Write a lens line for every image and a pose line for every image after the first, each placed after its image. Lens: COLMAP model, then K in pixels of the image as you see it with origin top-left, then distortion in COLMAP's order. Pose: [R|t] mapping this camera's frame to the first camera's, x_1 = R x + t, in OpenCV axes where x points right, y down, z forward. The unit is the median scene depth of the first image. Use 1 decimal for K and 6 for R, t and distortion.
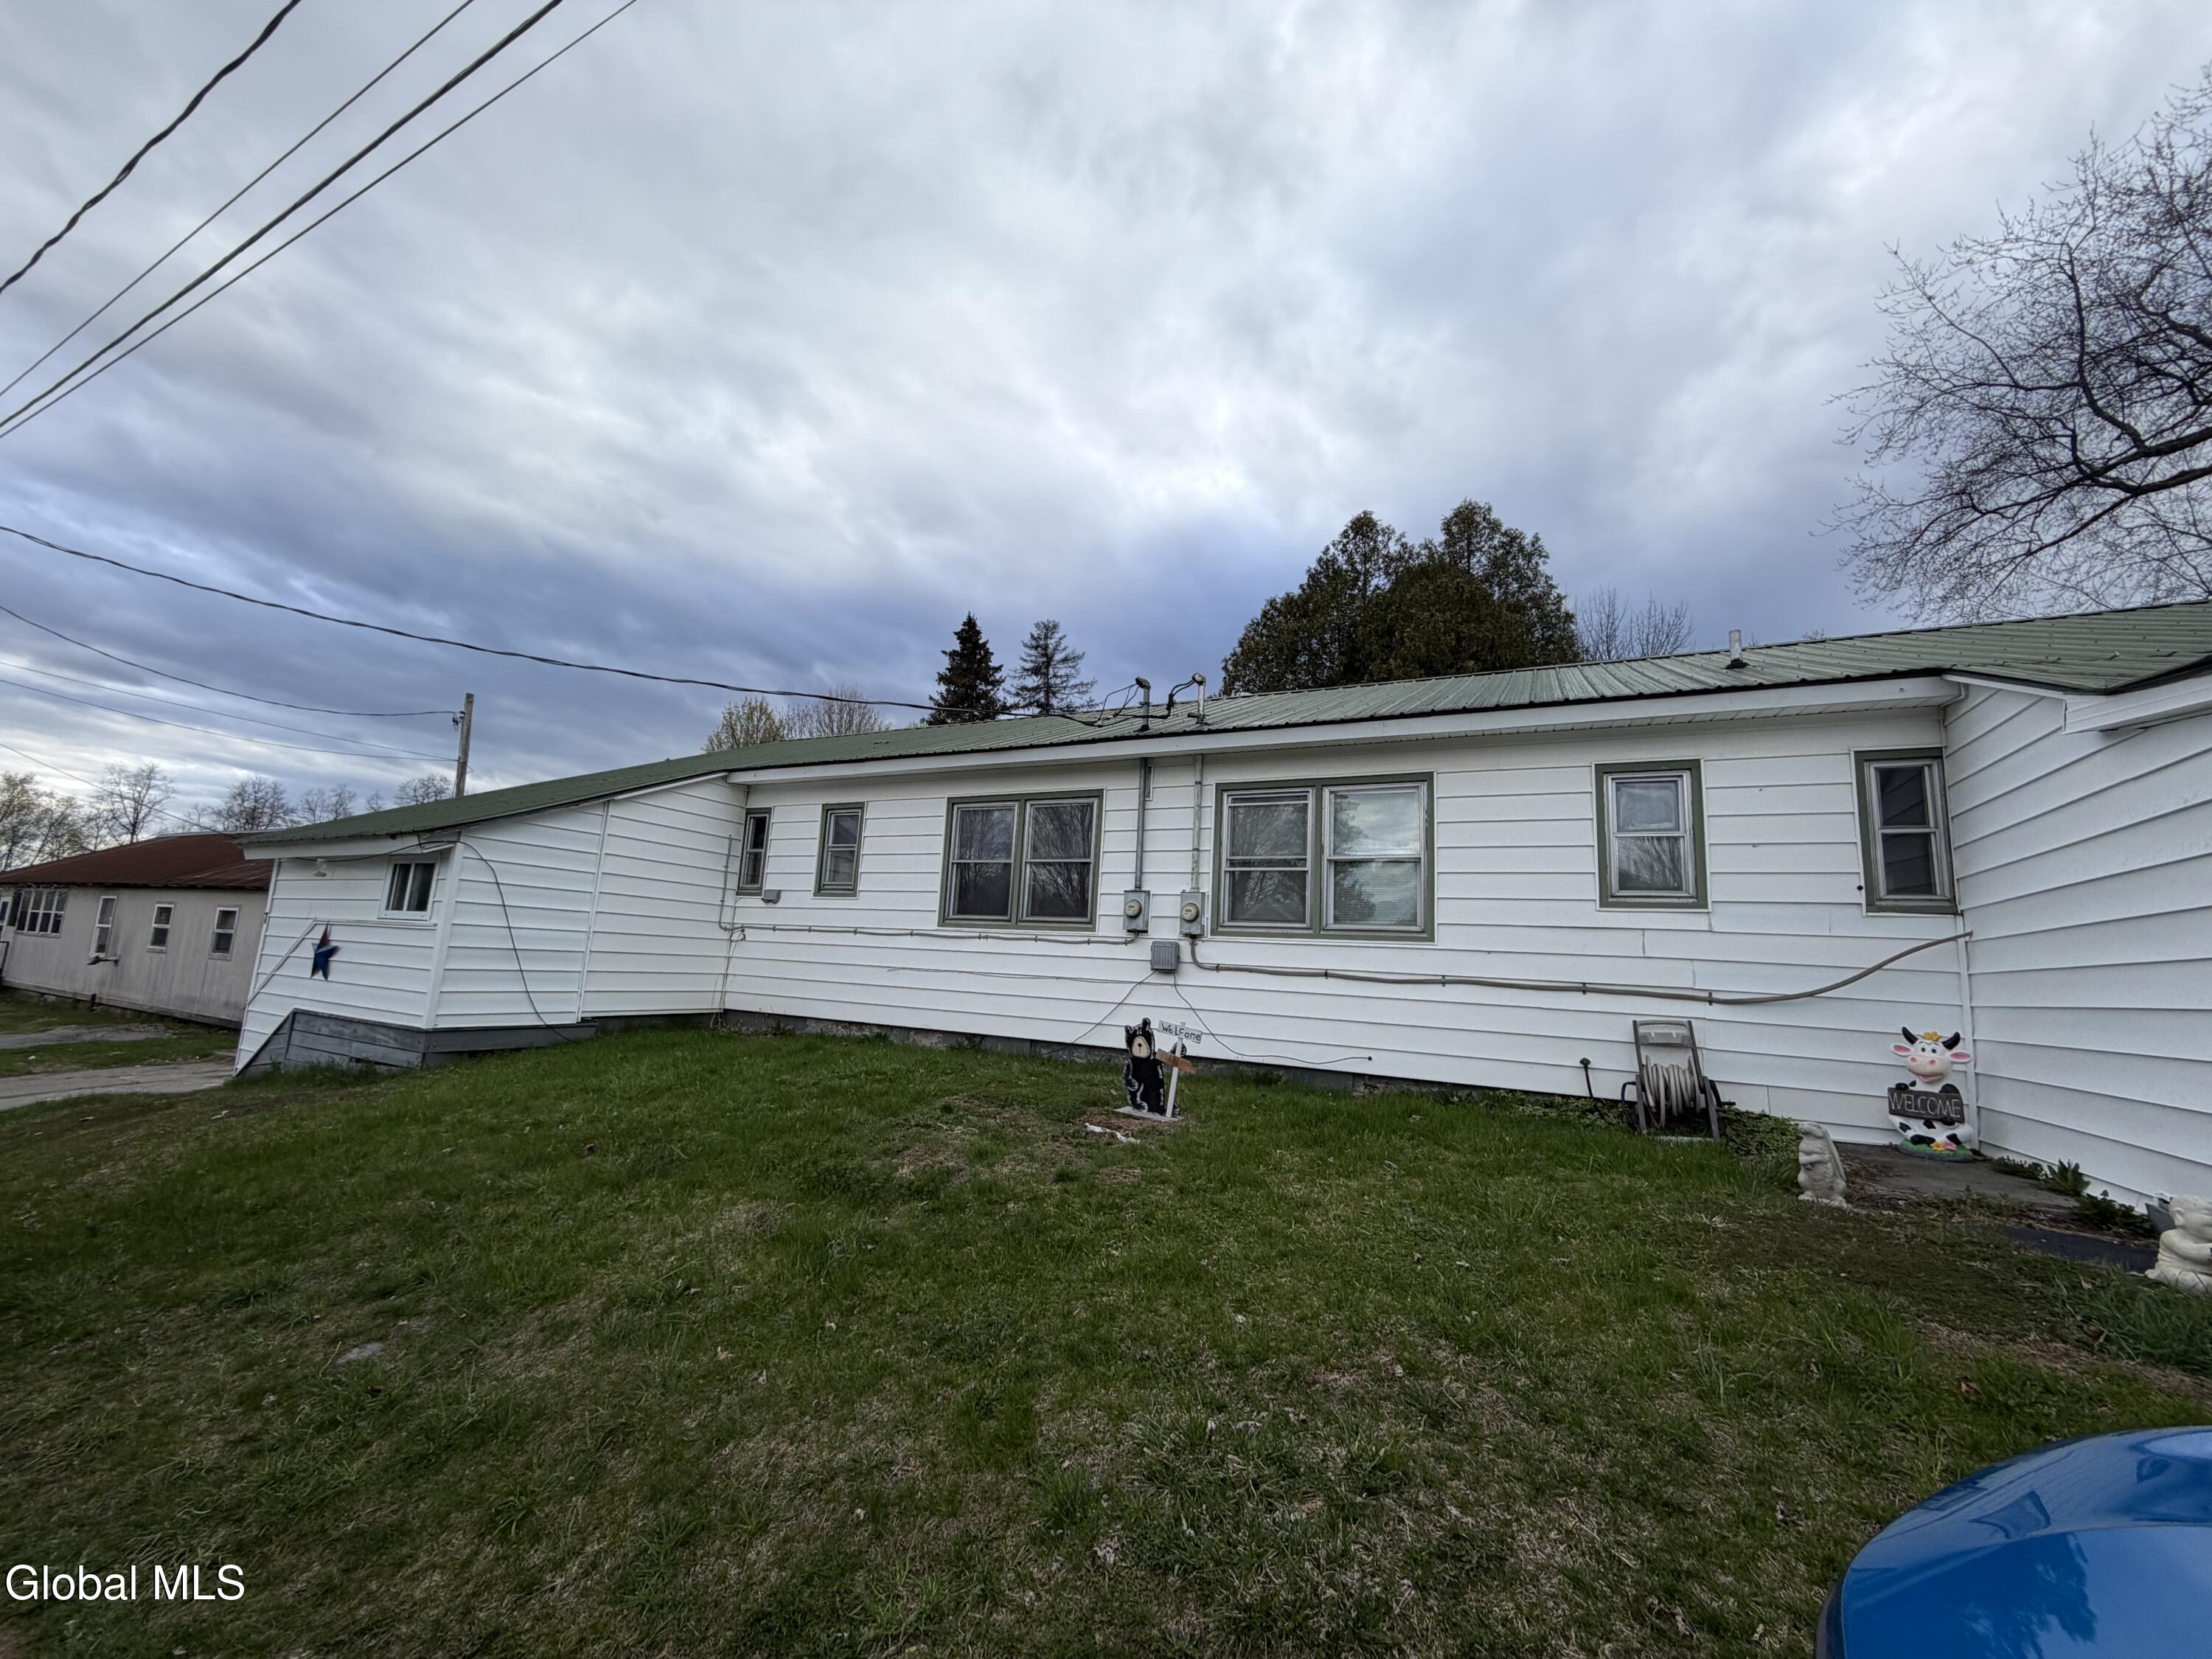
lens RADIAL K [[877.6, 0, 1100.2], [0, 877.6, 828.6], [0, 0, 1]] dist [-0.001449, 0.000241]
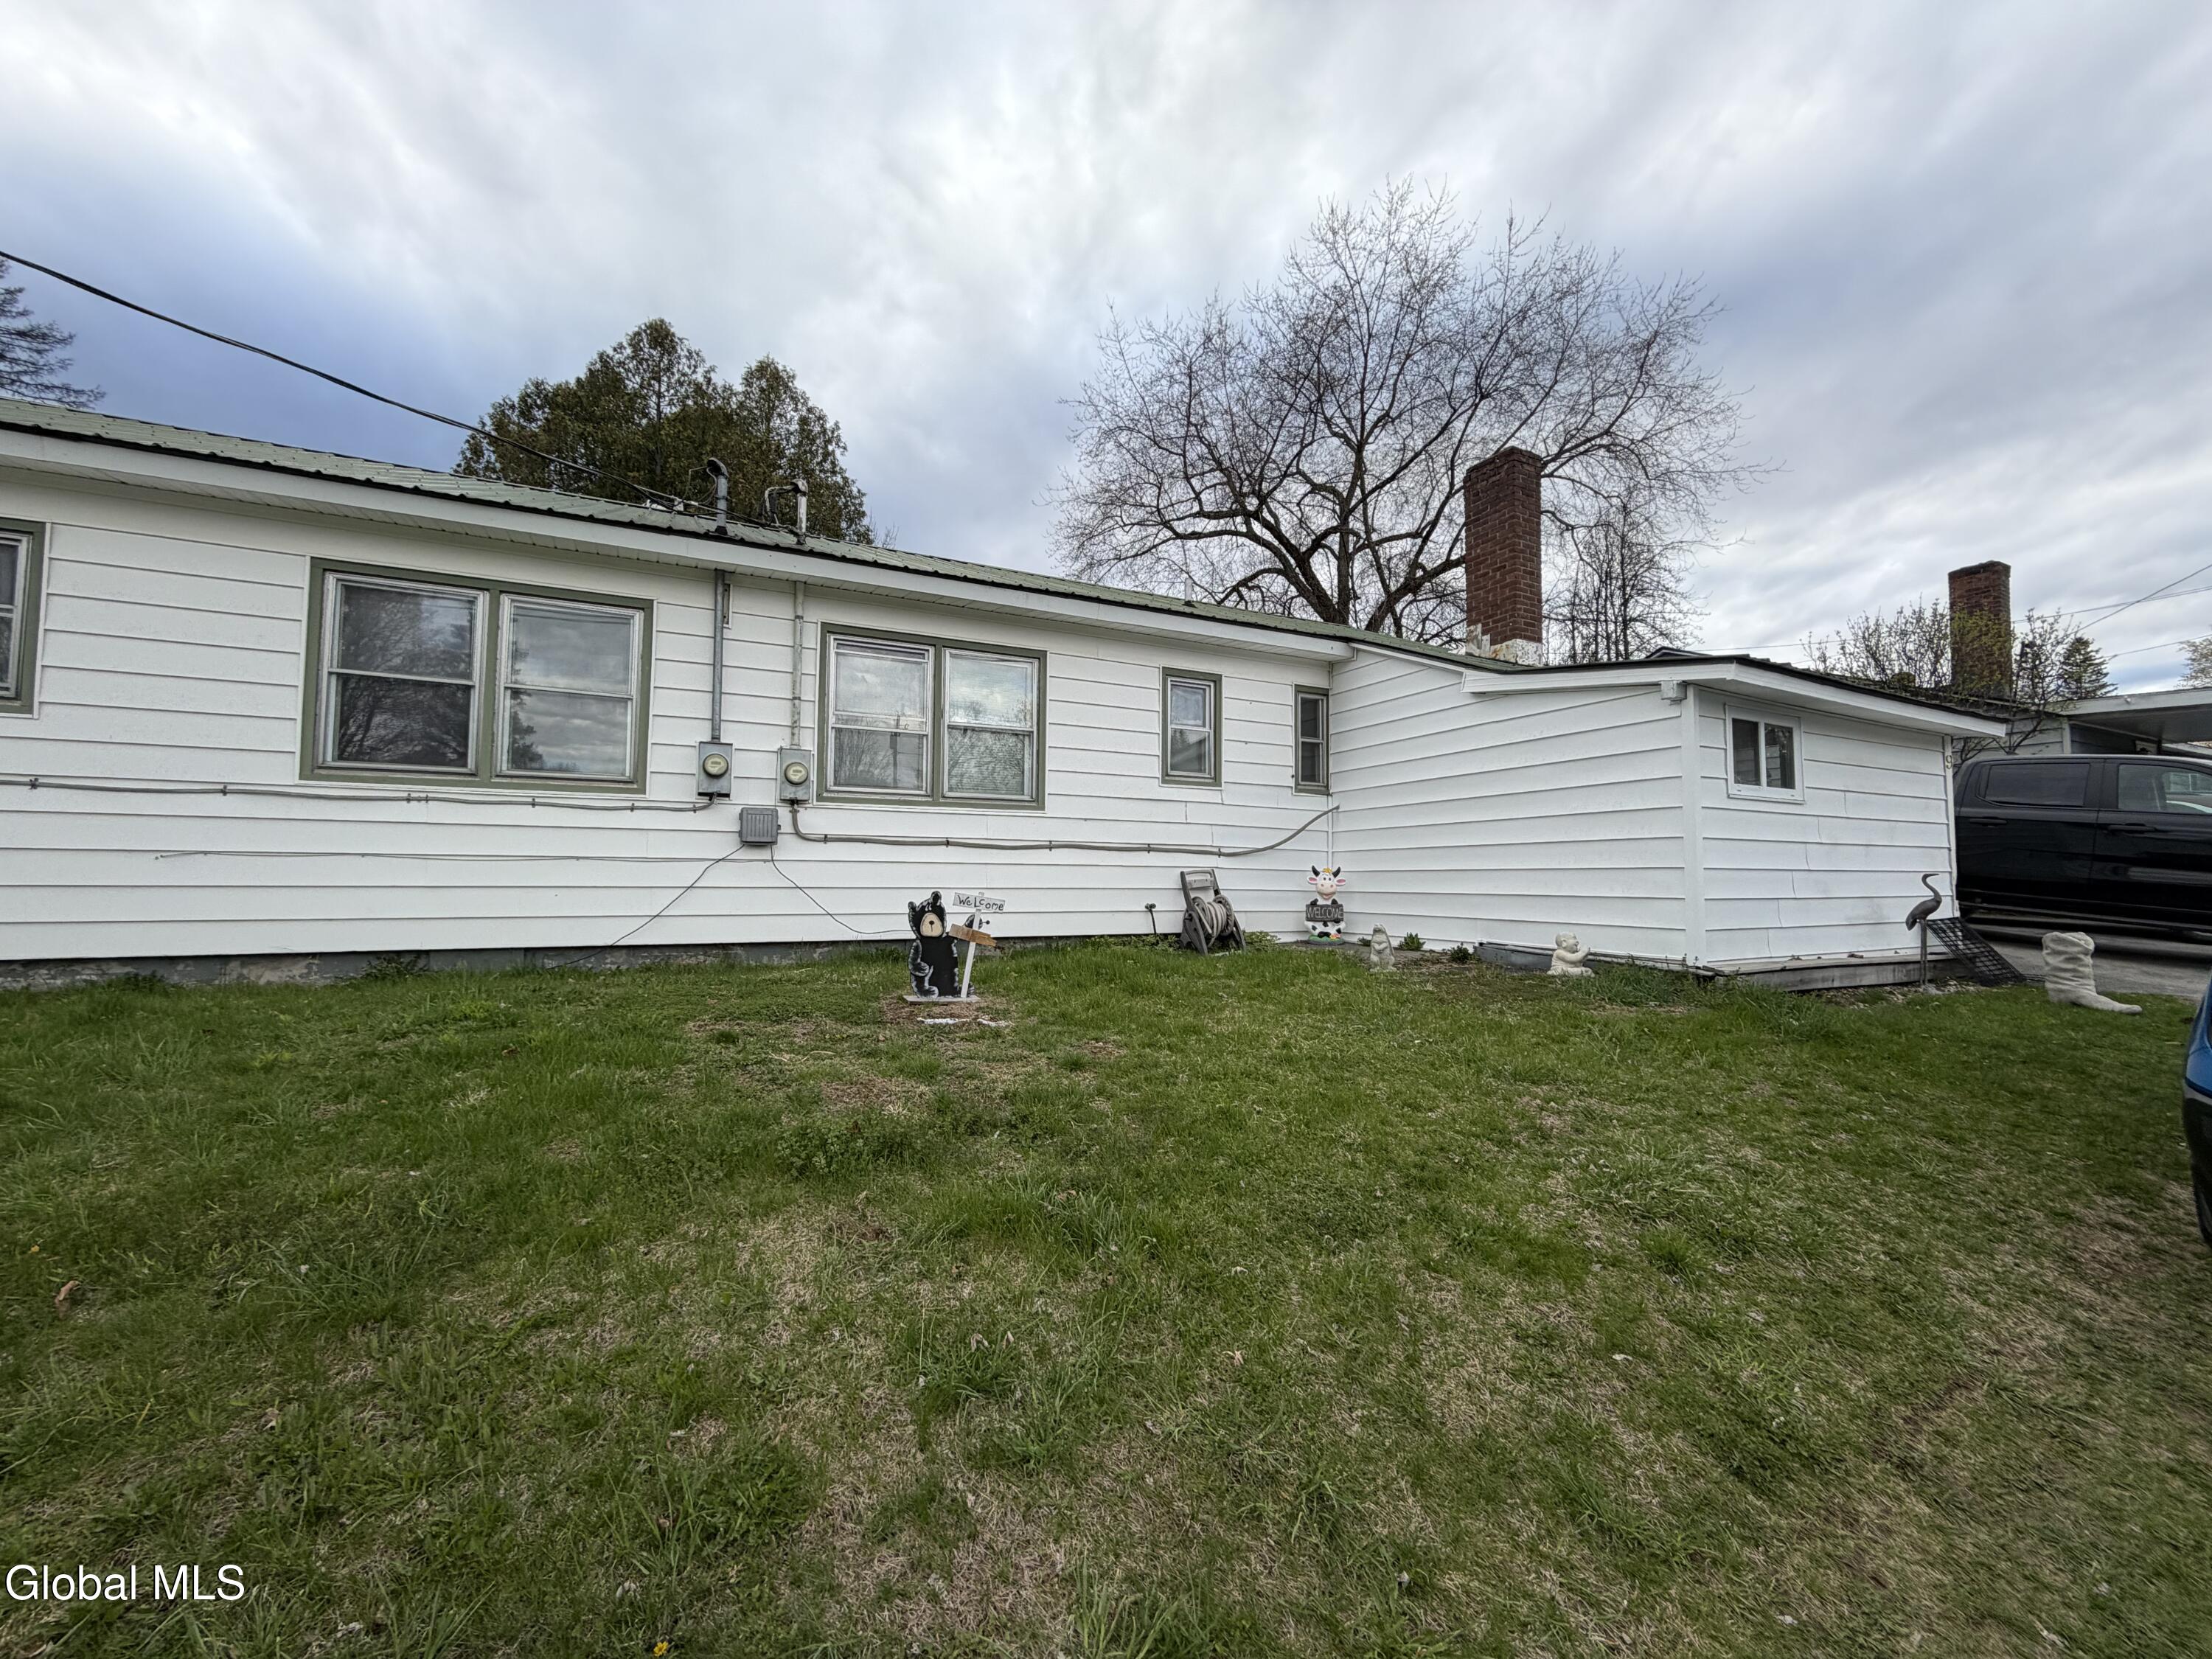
lens RADIAL K [[877.6, 0, 1094.4], [0, 877.6, 834.8], [0, 0, 1]] dist [-0.001449, 0.000241]
pose [[0.594607, -0.010619, 0.803947, -0.436025], [-0.101721, 0.990885, 0.088322, 0.055558], [-0.797556, -0.134295, 0.588107, 0.302399]]
